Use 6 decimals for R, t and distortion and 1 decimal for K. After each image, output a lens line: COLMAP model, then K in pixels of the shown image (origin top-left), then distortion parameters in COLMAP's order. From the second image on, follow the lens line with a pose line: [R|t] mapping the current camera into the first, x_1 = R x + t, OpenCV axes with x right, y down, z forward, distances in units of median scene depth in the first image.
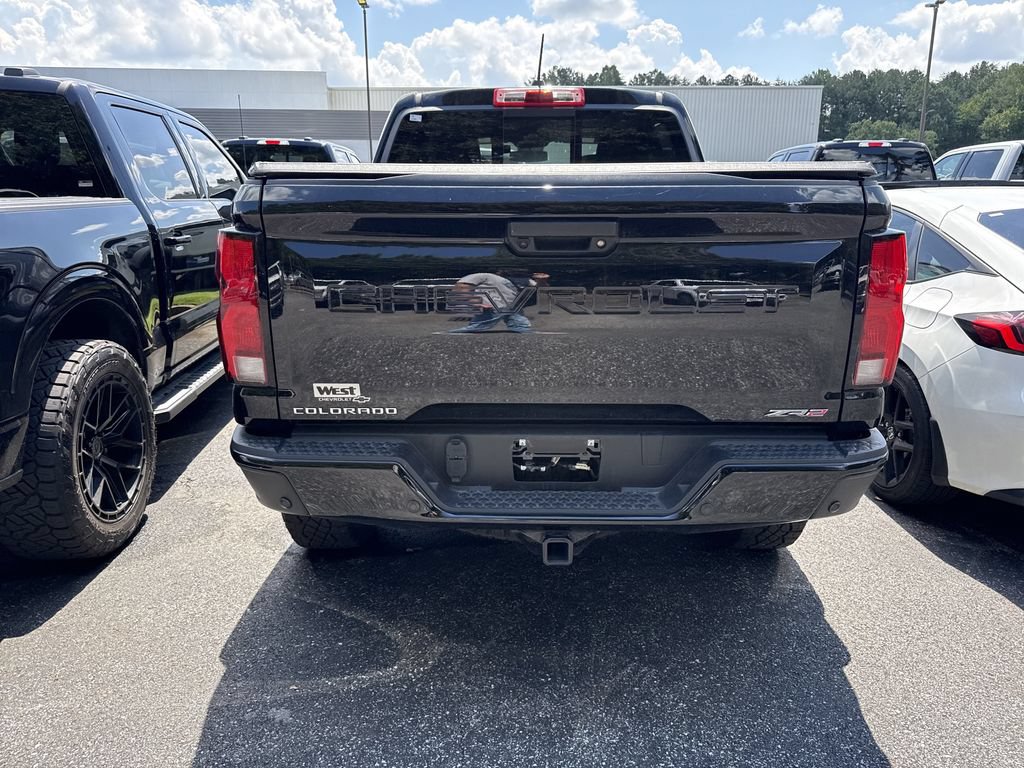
lens RADIAL K [[721.4, 0, 501.1], [0, 721.4, 381.4], [0, 0, 1]] dist [0.002774, -0.008136]
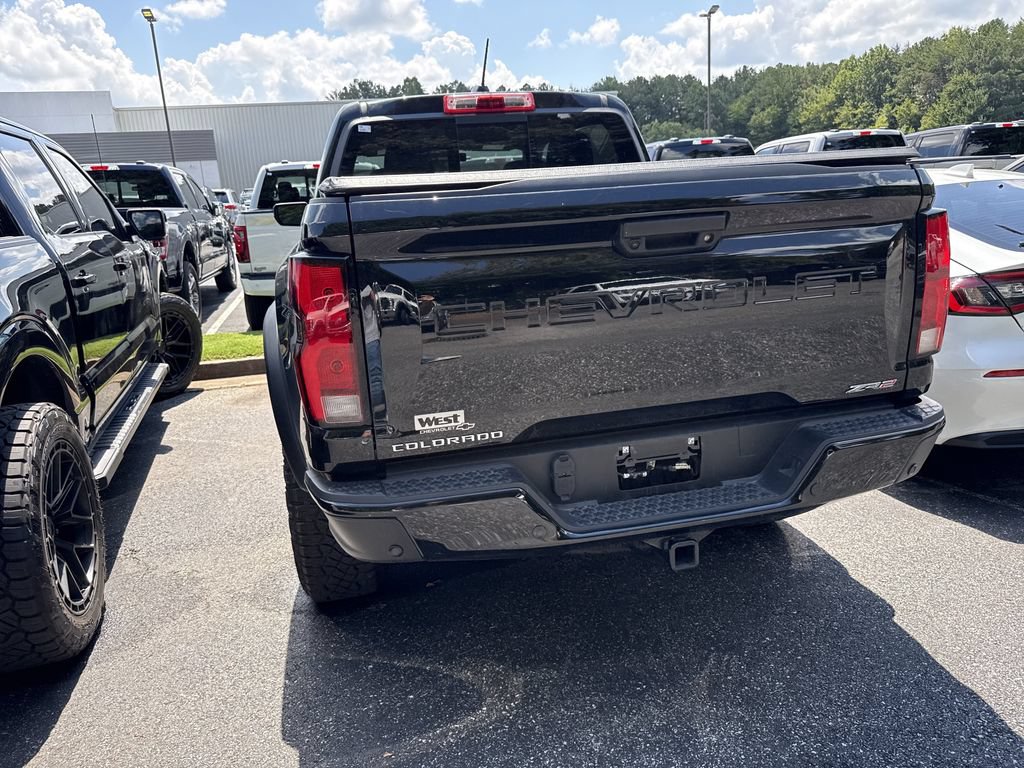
lens RADIAL K [[726.4, 0, 500.2], [0, 726.4, 385.0], [0, 0, 1]] dist [-0.000984, -0.006789]
pose [[0.968239, -0.116498, 0.221229, -0.303278], [0.119185, 0.992871, 0.001215, -0.020505], [-0.219793, 0.025191, 0.975221, 0.070386]]
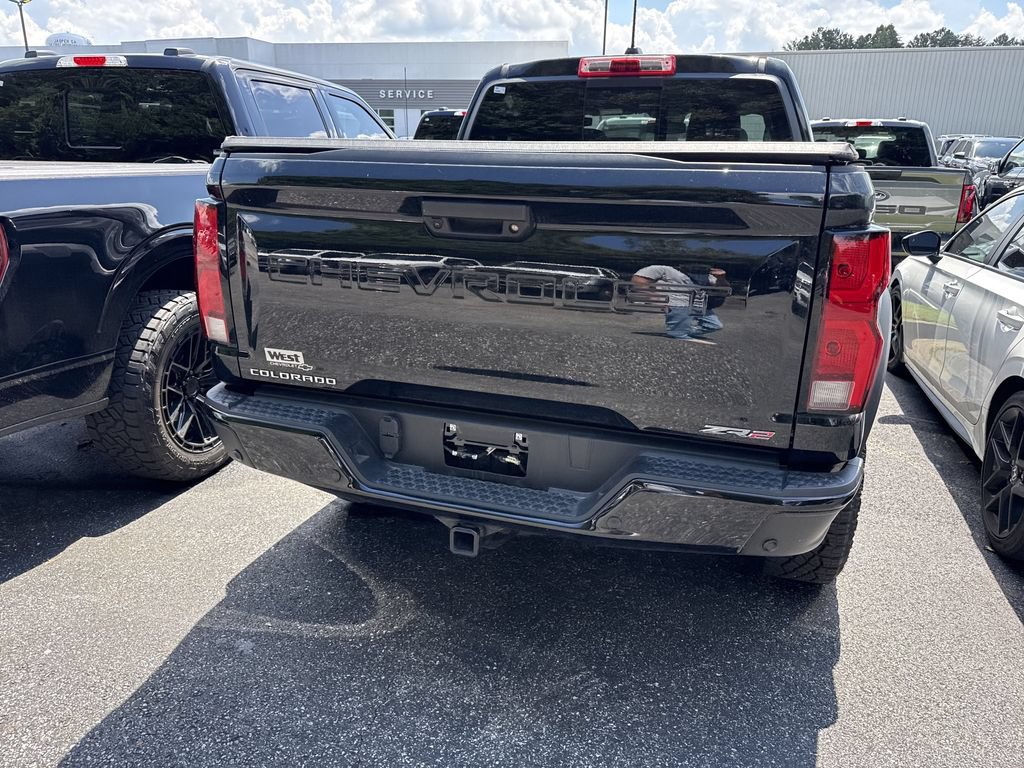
lens RADIAL K [[717.5, 0, 506.7], [0, 717.5, 386.9], [0, 0, 1]] dist [0.008509, -0.014544]
pose [[0.953221, 0.108292, -0.282211, 0.329043], [-0.095387, 0.993683, 0.059117, -0.031182], [0.286831, -0.029432, 0.957529, 0.075798]]
